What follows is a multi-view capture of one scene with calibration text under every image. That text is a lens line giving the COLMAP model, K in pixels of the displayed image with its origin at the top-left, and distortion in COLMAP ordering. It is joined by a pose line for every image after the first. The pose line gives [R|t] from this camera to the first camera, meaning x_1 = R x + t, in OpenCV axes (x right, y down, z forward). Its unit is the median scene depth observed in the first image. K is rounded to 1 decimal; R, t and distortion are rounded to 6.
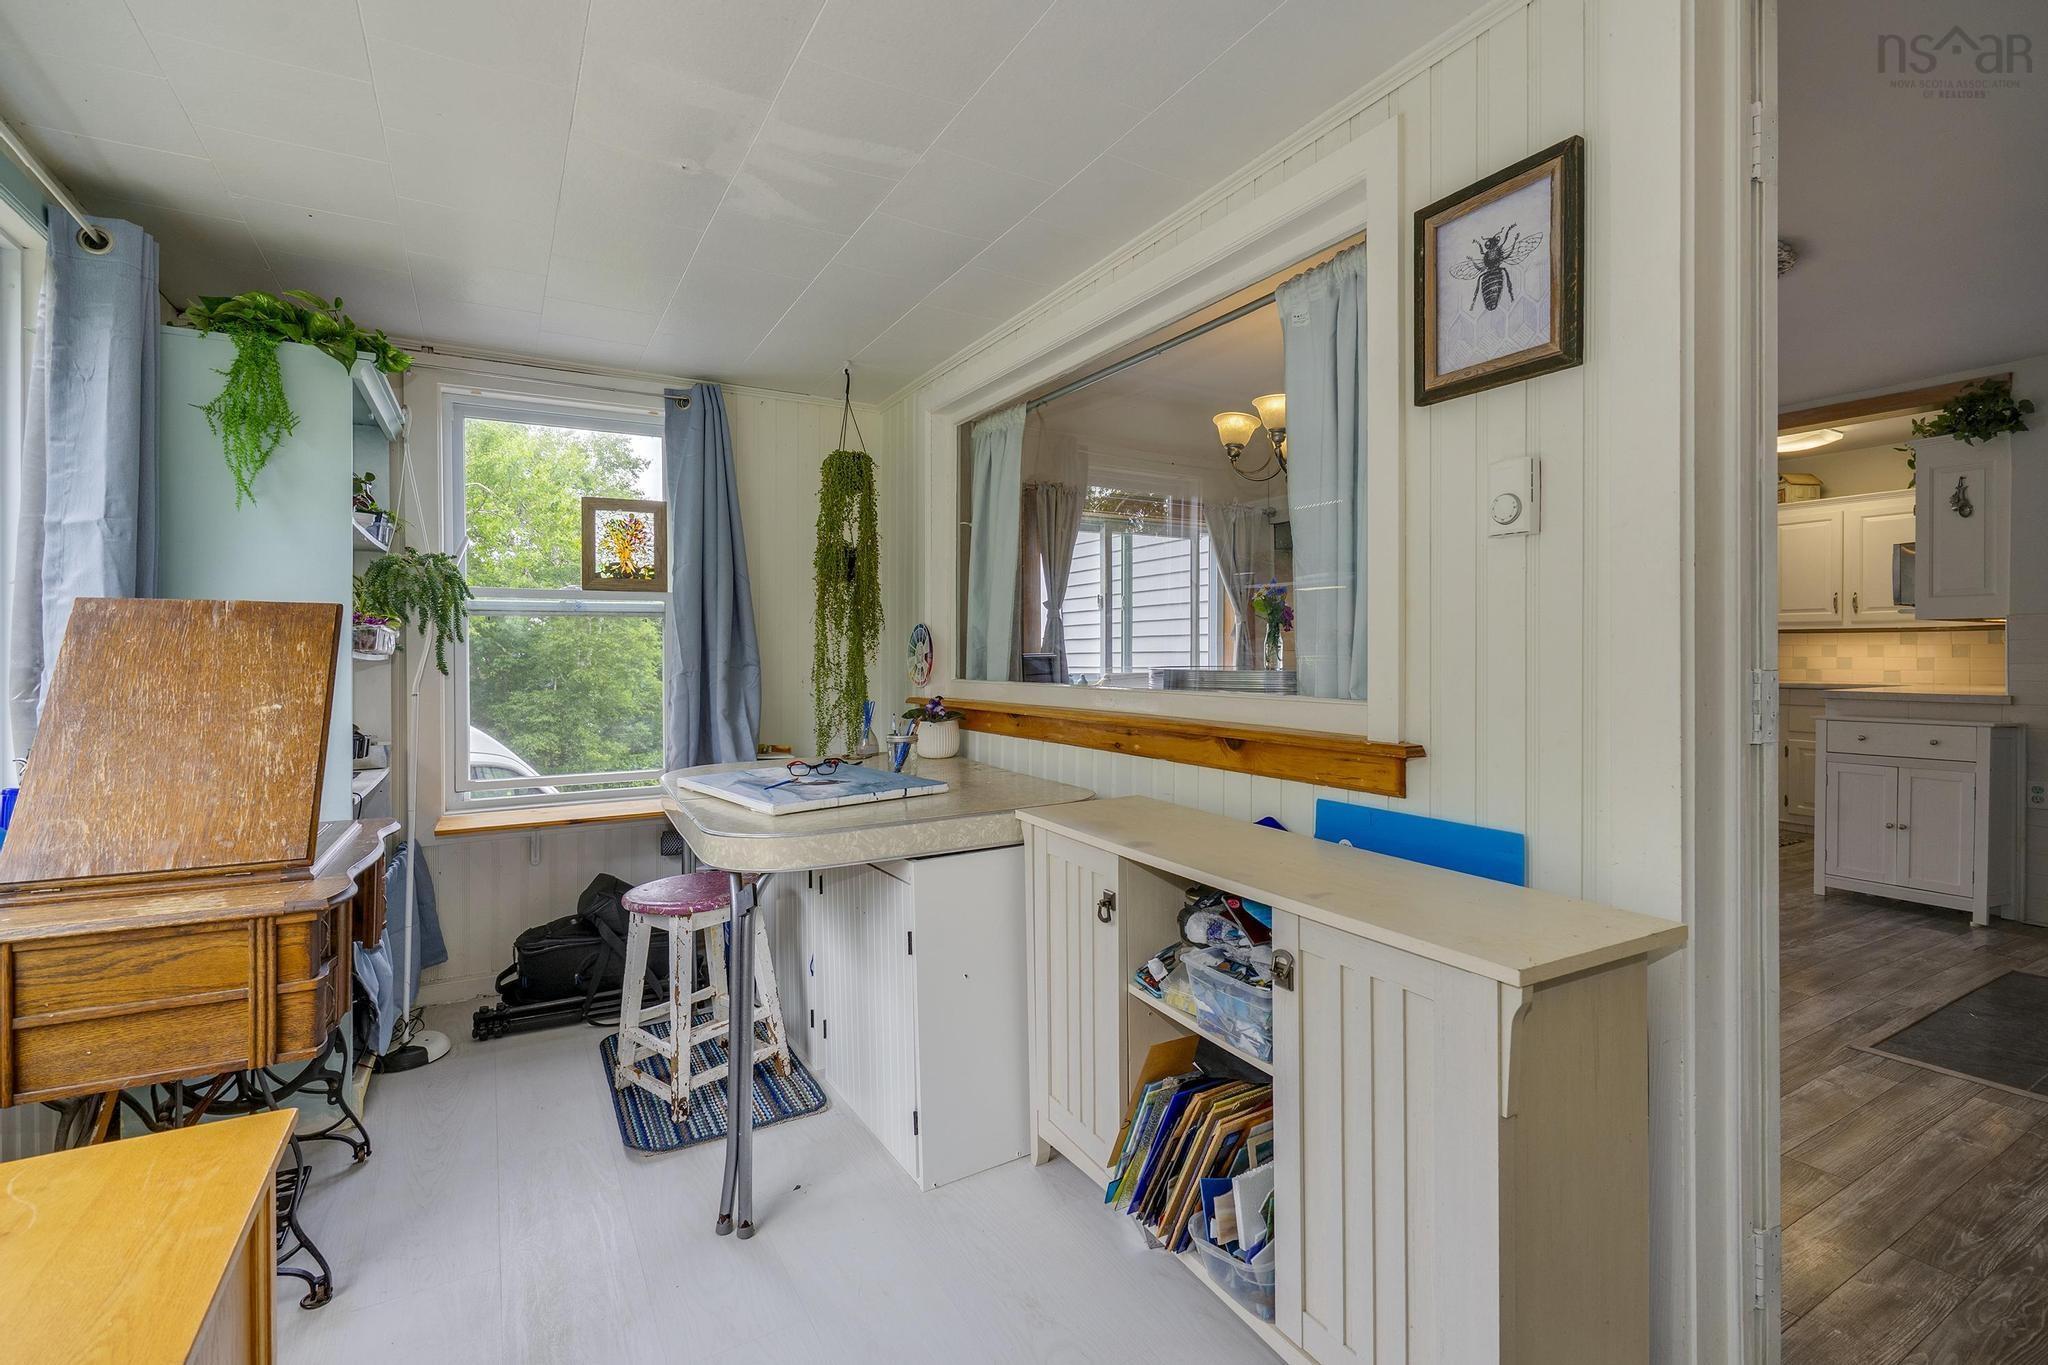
lens RADIAL K [[1018.5, 0, 1023.6], [0, 1018.5, 659.1], [0, 0, 1]] dist [-0.000111, 0.000005]
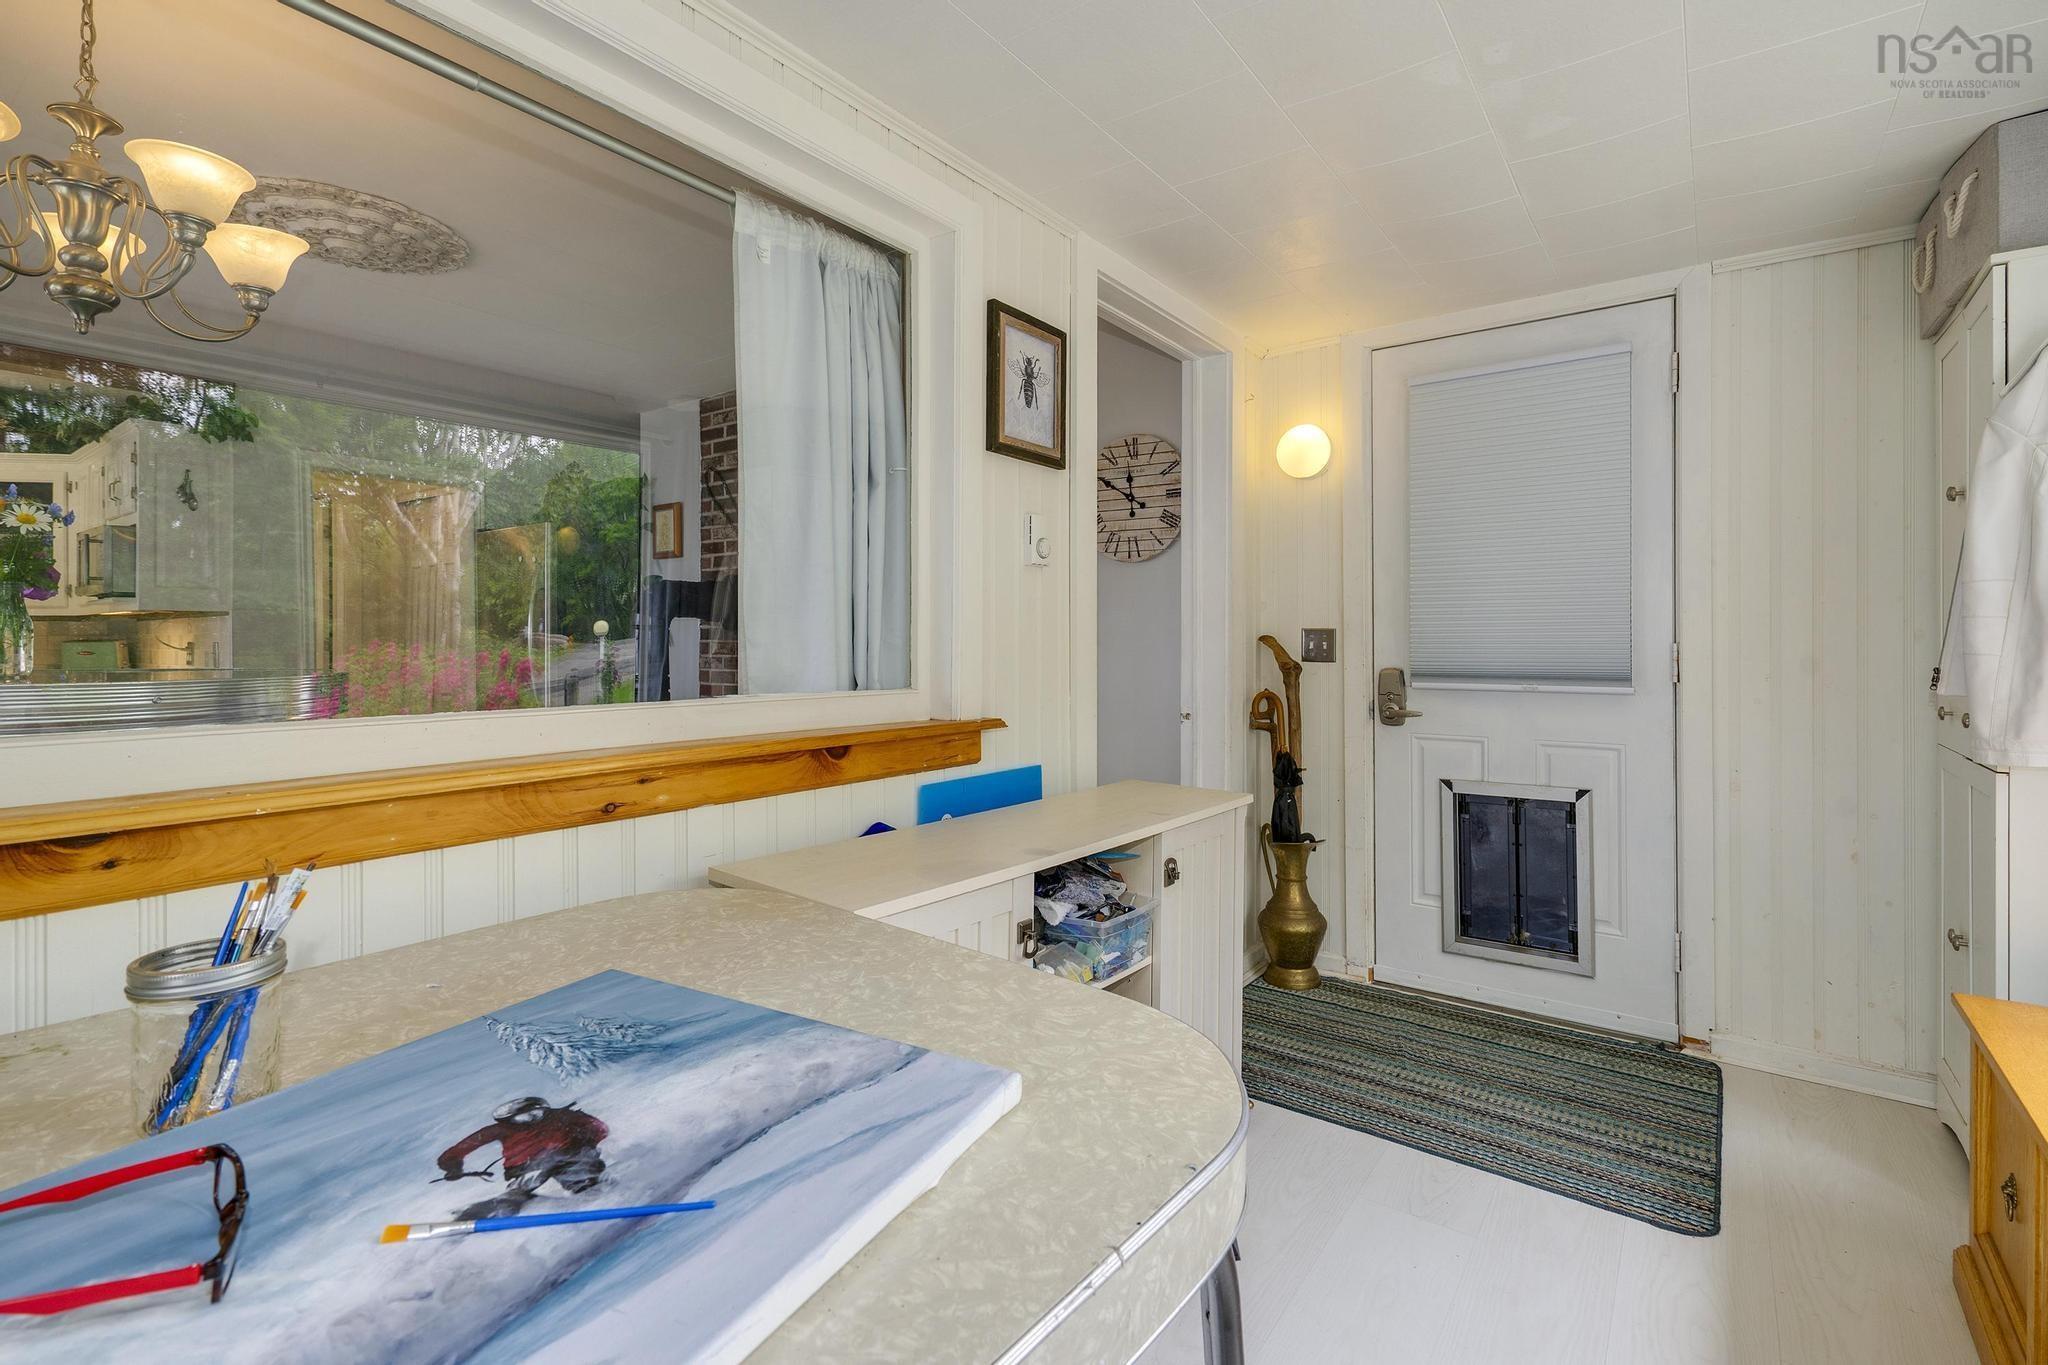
lens RADIAL K [[943.3, 0, 1023.8], [0, 943.3, 635.7], [0, 0, 1]] dist [-0.000199, -0.000021]
pose [[-0.427402, 0.003606, 0.904055, -0.699067], [-0.000024, 0.999992, -0.004000, -0.013228], [-0.904062, -0.001731, -0.427398, 1.477806]]
